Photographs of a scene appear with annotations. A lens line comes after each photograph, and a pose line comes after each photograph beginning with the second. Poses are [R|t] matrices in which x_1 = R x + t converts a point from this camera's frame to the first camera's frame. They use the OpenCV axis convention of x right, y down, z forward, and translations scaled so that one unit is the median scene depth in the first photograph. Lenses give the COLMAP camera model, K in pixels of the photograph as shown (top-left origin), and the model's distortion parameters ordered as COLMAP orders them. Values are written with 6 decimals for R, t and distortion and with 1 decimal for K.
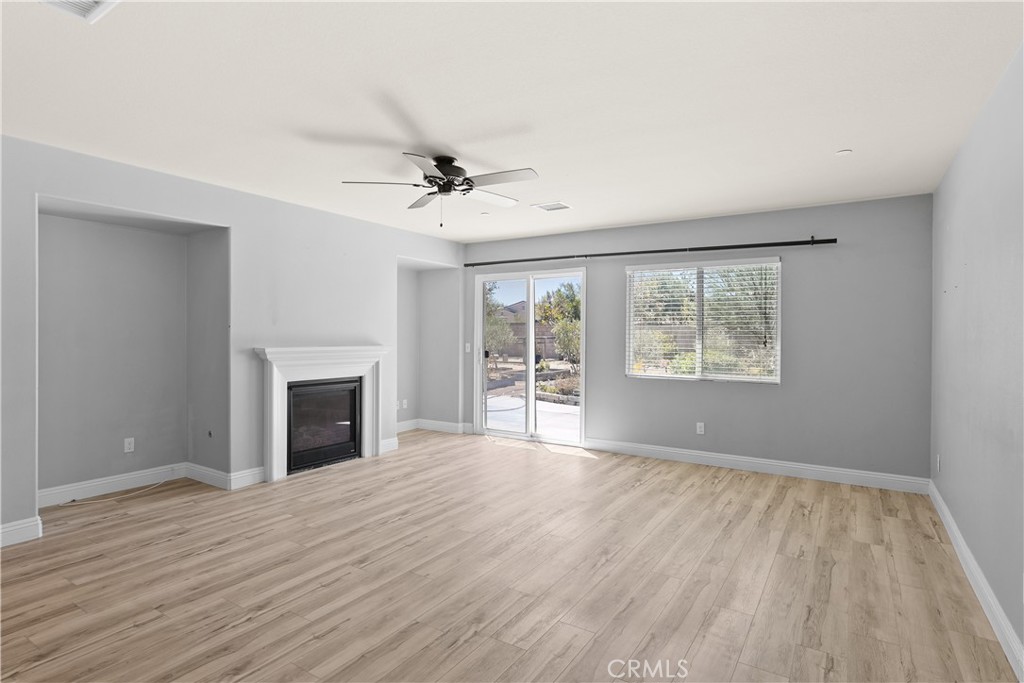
lens RADIAL K [[533.4, 0, 513.1], [0, 533.4, 334.7], [0, 0, 1]] dist [-0.000763, 0.002723]
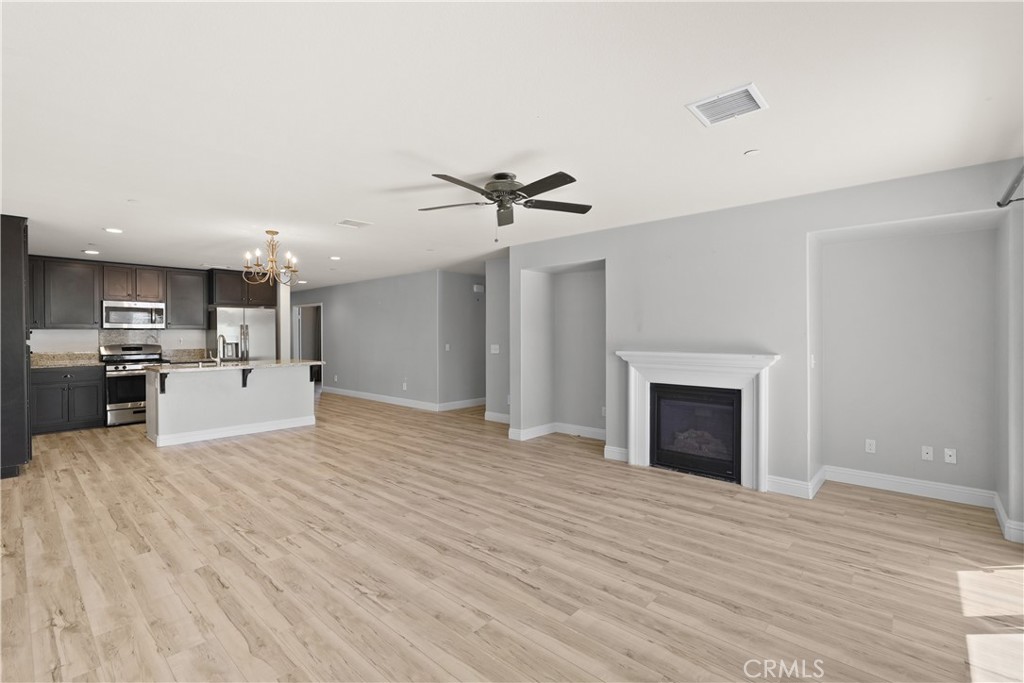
lens RADIAL K [[468.4, 0, 516.1], [0, 468.4, 333.5], [0, 0, 1]] dist [-0.014981, 0.010797]
pose [[-0.165577, -0.005207, -0.986183, 0.647952], [0.001533, 0.999983, -0.005537, -0.009408], [0.986196, -0.002428, -0.165566, 0.978490]]
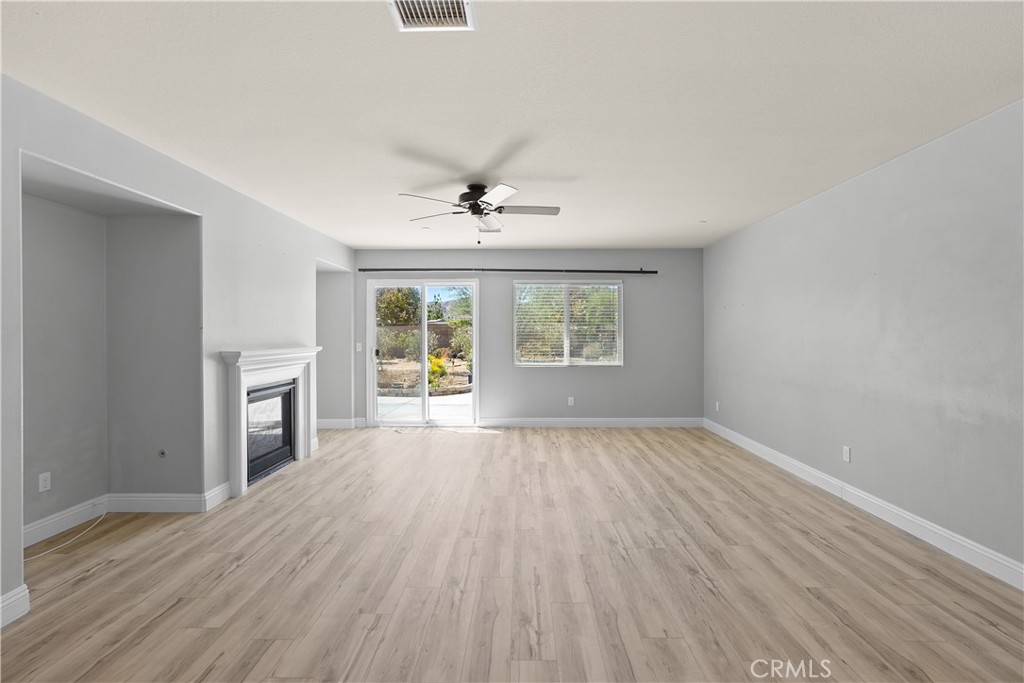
lens RADIAL K [[468.4, 0, 516.1], [0, 468.4, 333.5], [0, 0, 1]] dist [-0.014981, 0.010797]
pose [[0.845740, -0.008332, 0.533531, -0.505806], [0.008979, 0.999959, 0.001383, -0.002566], [-0.533520, 0.003620, 0.845779, 0.065314]]
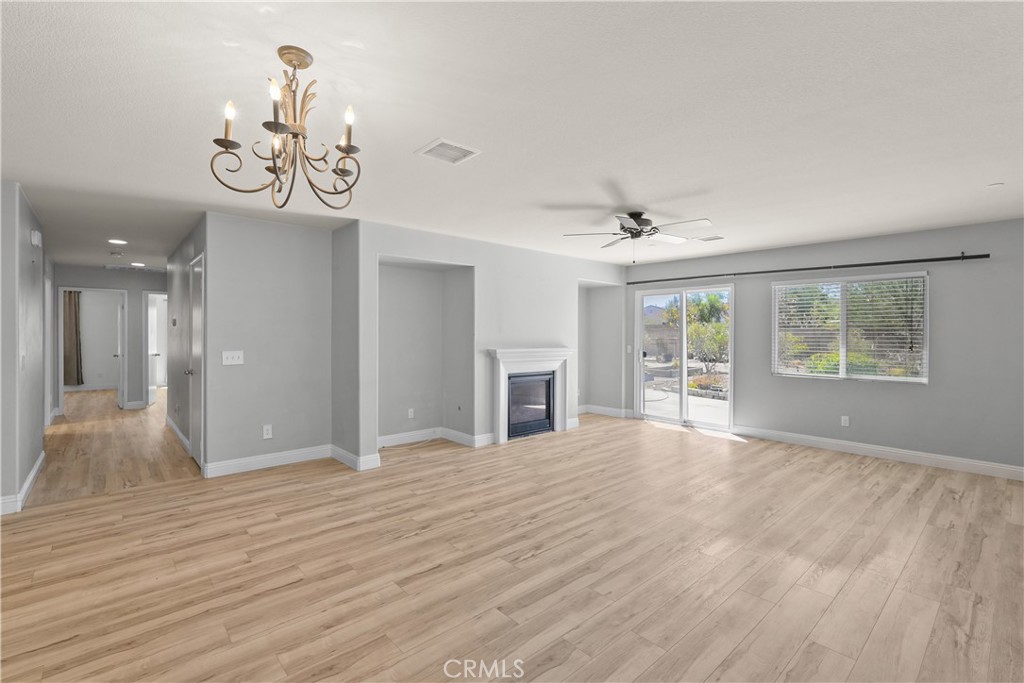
lens RADIAL K [[462.1, 0, 515.6], [0, 462.1, 332.5], [0, 0, 1]] dist [-0.001596, 0.001610]
pose [[0.966179, -0.003235, -0.257851, -0.098929], [0.001572, 0.999977, -0.006656, -0.012501], [0.257866, 0.006026, 0.966162, -0.186962]]
